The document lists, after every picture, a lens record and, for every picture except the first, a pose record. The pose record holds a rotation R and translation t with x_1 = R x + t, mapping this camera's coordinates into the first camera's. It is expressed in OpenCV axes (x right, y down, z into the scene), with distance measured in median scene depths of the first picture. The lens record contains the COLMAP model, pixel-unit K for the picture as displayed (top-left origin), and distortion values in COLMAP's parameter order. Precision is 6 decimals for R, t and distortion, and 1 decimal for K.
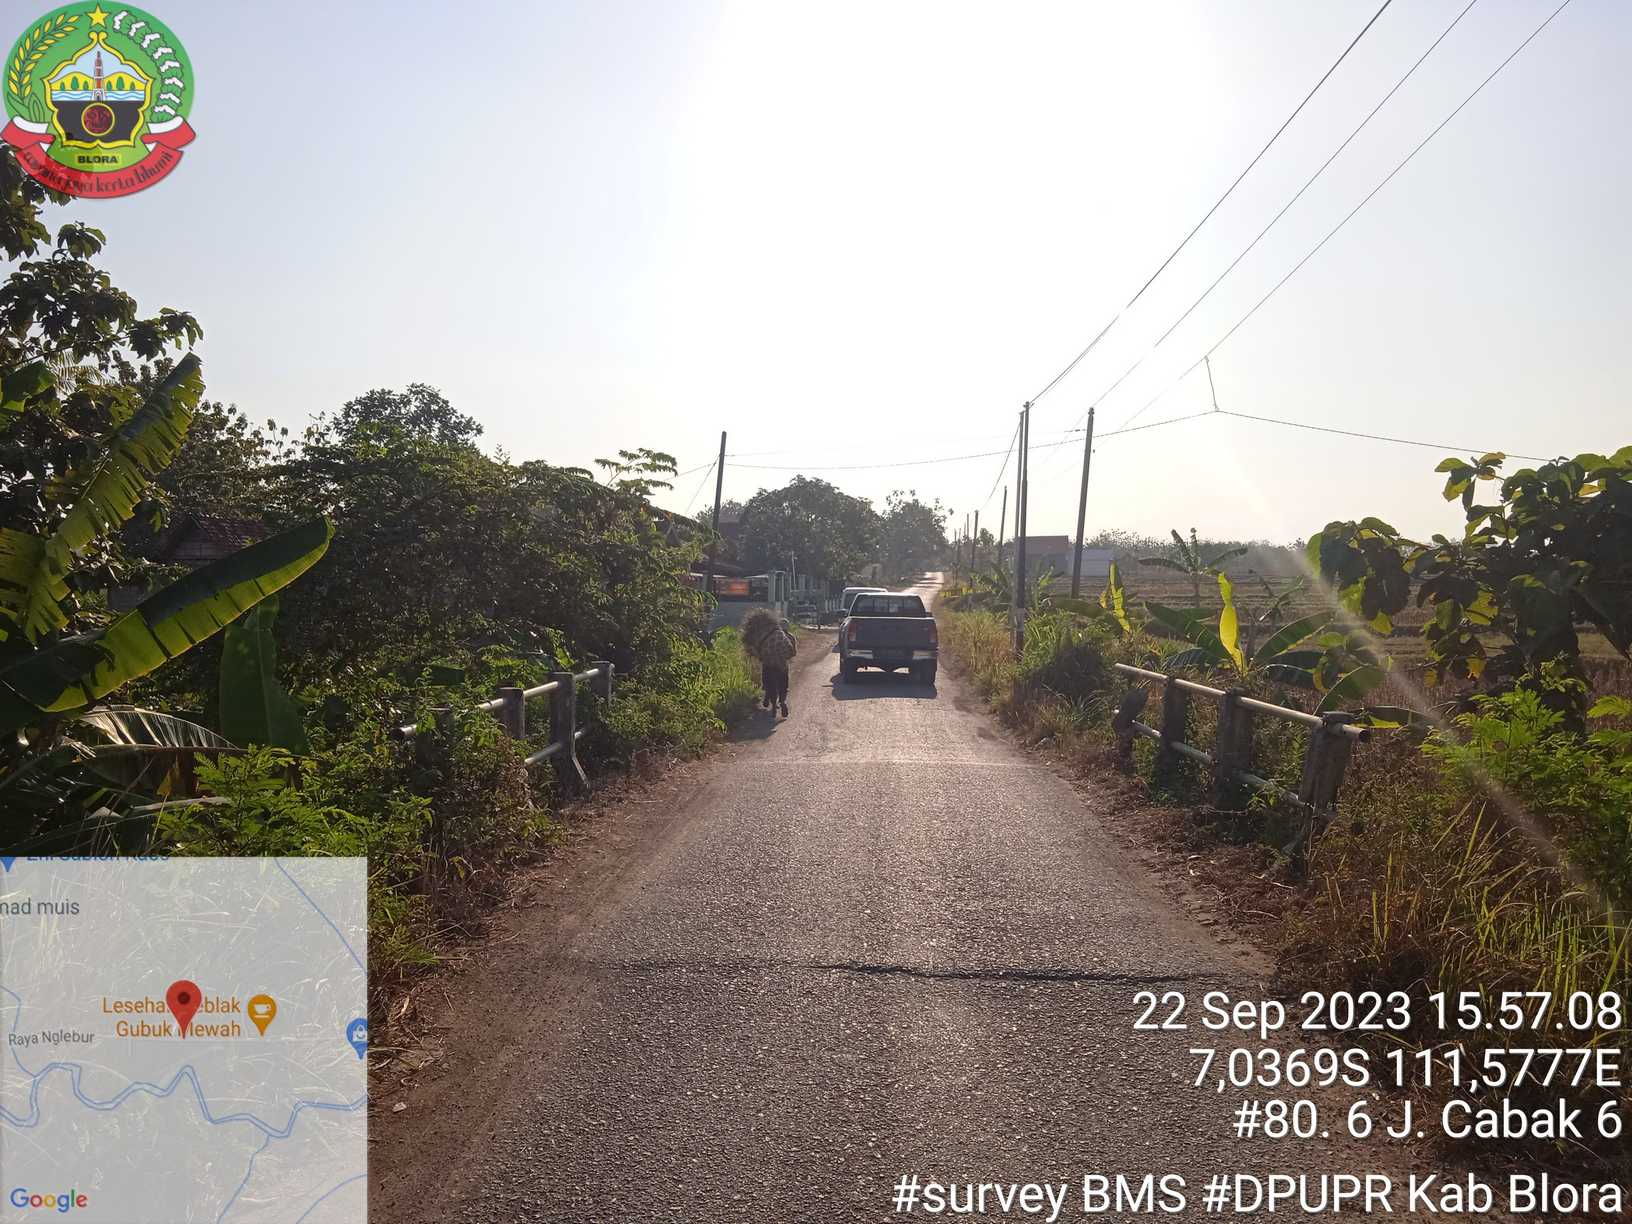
lens RADIAL K [[1370.5, 0, 826.2], [0, 1370.5, 618.5], [0, 0, 1]] dist [0.046535, -0.050599]
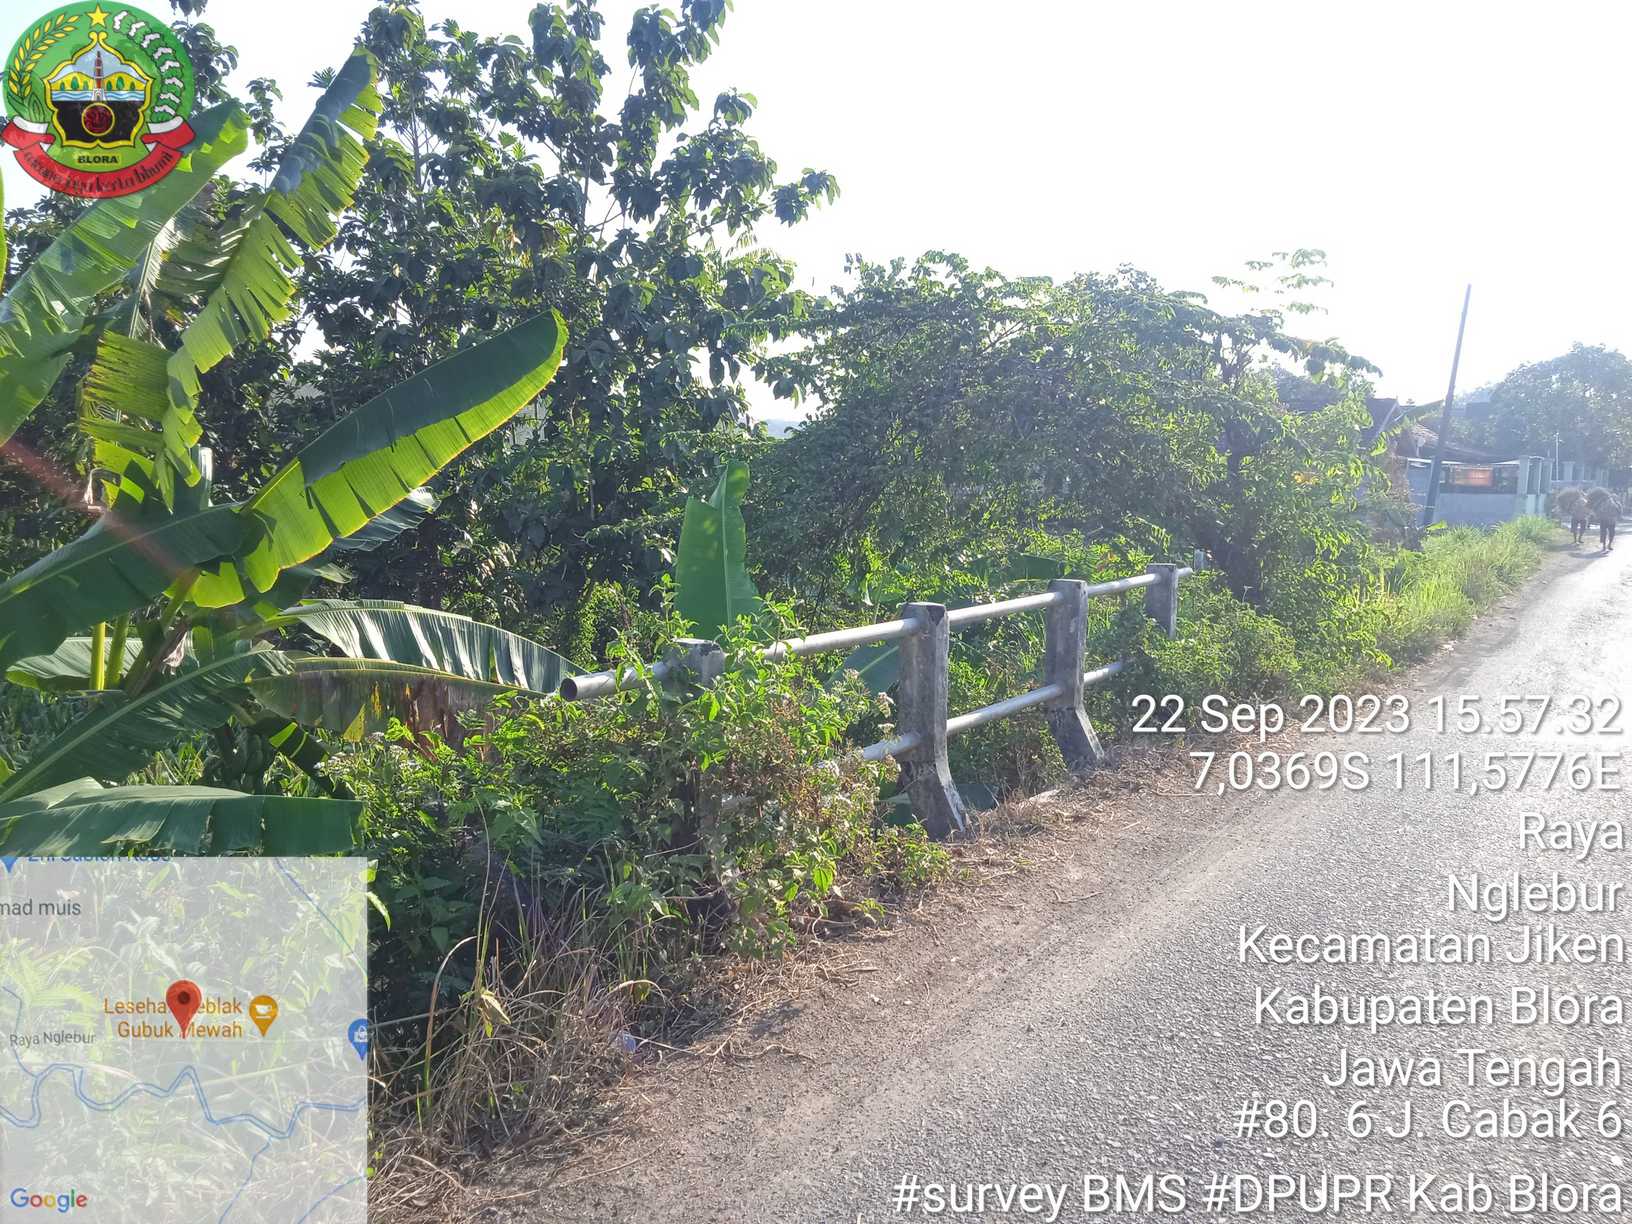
lens RADIAL K [[1370.5, 0, 817.3], [0, 1370.5, 619.7], [0, 0, 1]] dist [0.046535, -0.050599]
pose [[0.868688, 0.061071, -0.491581, 0.020451], [-0.021745, 0.996116, 0.085326, 0.004540], [0.494882, -0.063432, 0.866642, 0.308708]]
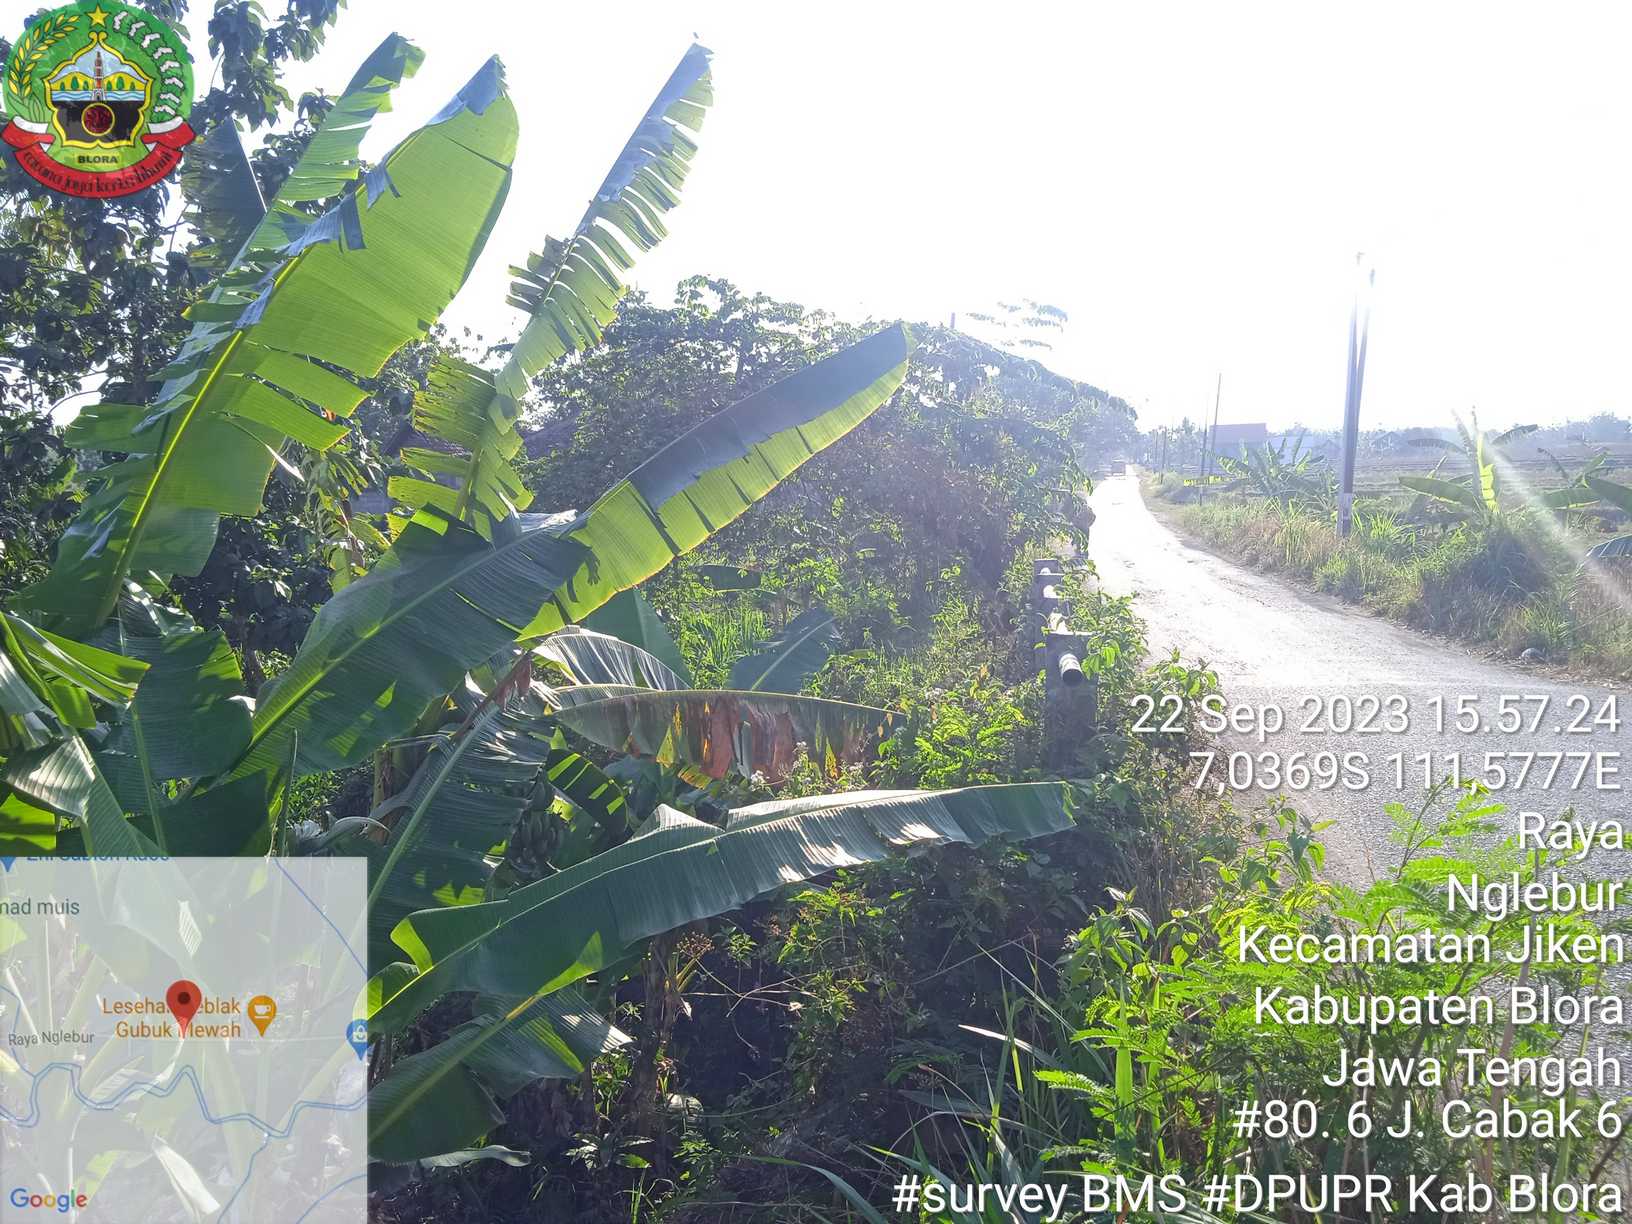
lens RADIAL K [[1388.7, 0, 820.8], [0, 1388.7, 621.0], [0, 0, 1]] dist [0.000349, 0.007718]
pose [[0.992439, -0.001542, -0.122732, -0.185476], [0.009939, 0.997647, 0.067837, 0.009061], [0.122339, -0.068544, 0.990119, 0.205684]]
